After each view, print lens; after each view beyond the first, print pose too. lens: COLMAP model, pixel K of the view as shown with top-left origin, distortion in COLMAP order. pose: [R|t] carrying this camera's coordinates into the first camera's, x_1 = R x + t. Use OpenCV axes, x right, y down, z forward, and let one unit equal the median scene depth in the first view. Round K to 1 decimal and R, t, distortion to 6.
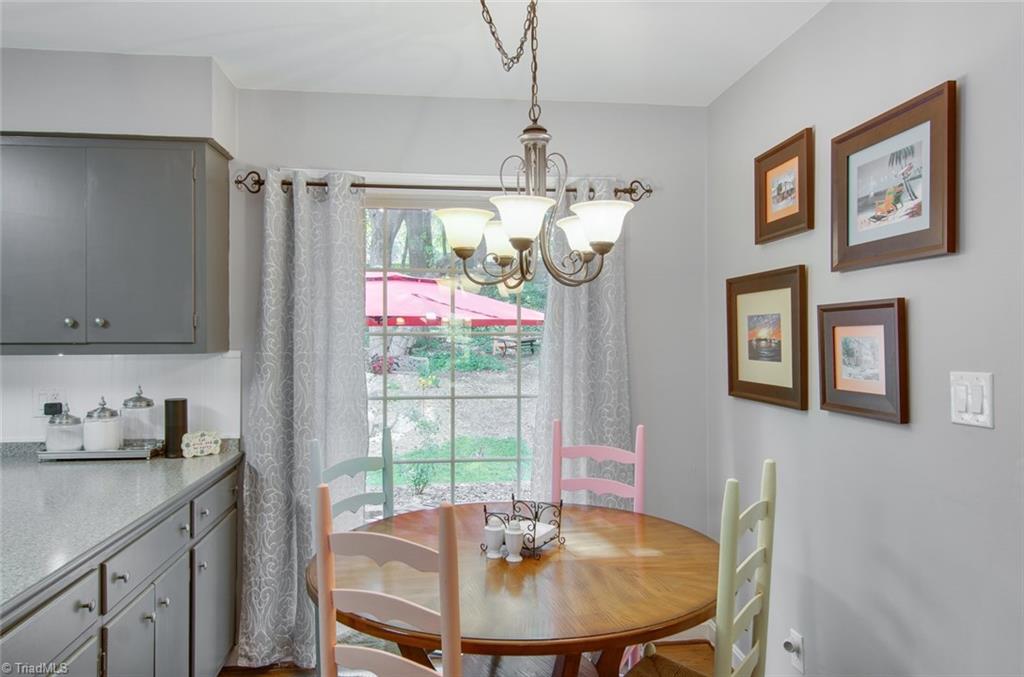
lens RADIAL K [[696.4, 0, 511.3], [0, 696.4, 336.7], [0, 0, 1]] dist [0.028318, -0.000316]
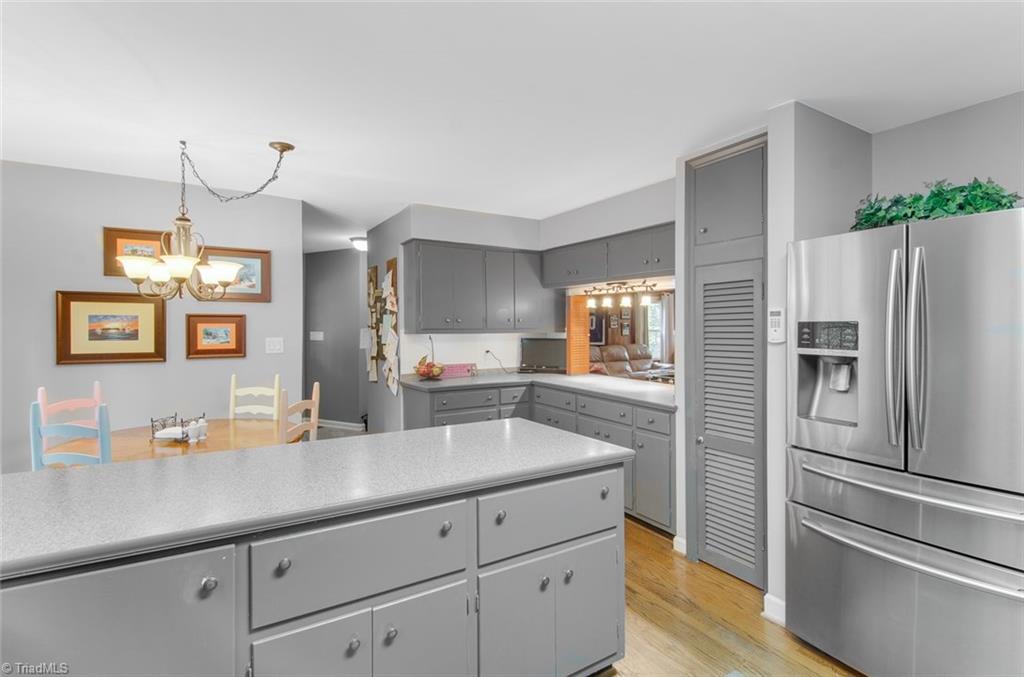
lens RADIAL K [[491.4, 0, 516.2], [0, 491.4, 332.6], [0, 0, 1]] dist [0.008806, -0.006597]
pose [[-0.419410, -0.004704, 0.907785, -1.327162], [0.000025, 0.999987, 0.005193, 0.007584], [-0.907797, 0.002201, -0.419404, 0.619877]]
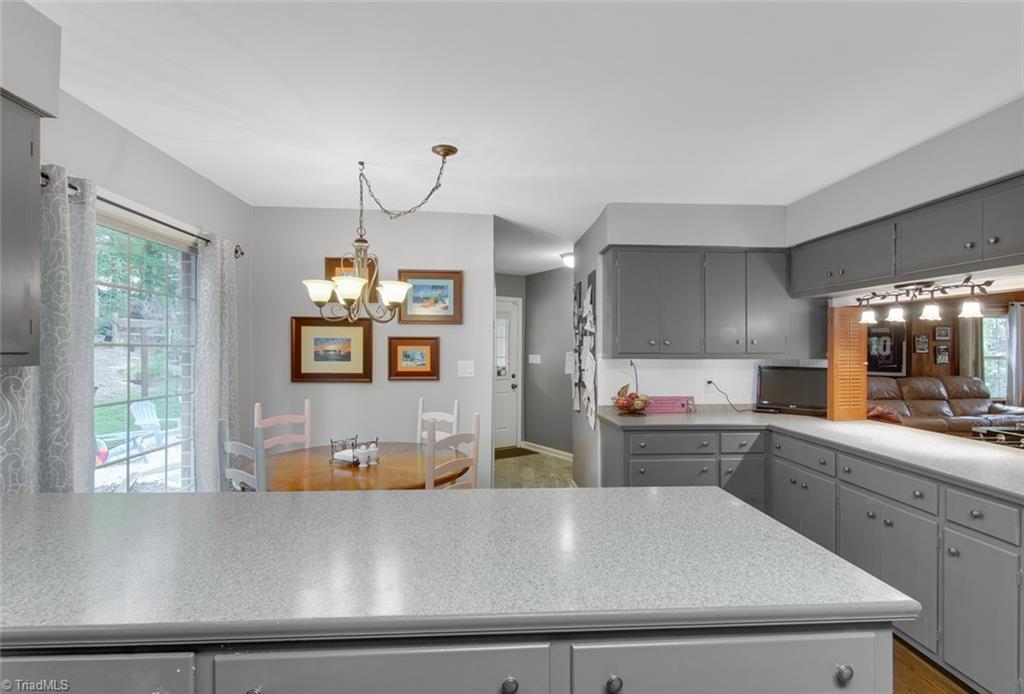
lens RADIAL K [[491.4, 0, 532.6], [0, 491.4, 353.4], [0, 0, 1]] dist [0.008806, -0.006597]
pose [[0.051441, -0.002416, 0.998673, -1.069575], [-0.008371, 0.999961, 0.002850, 0.003151], [-0.998641, -0.008506, 0.051419, 0.379649]]
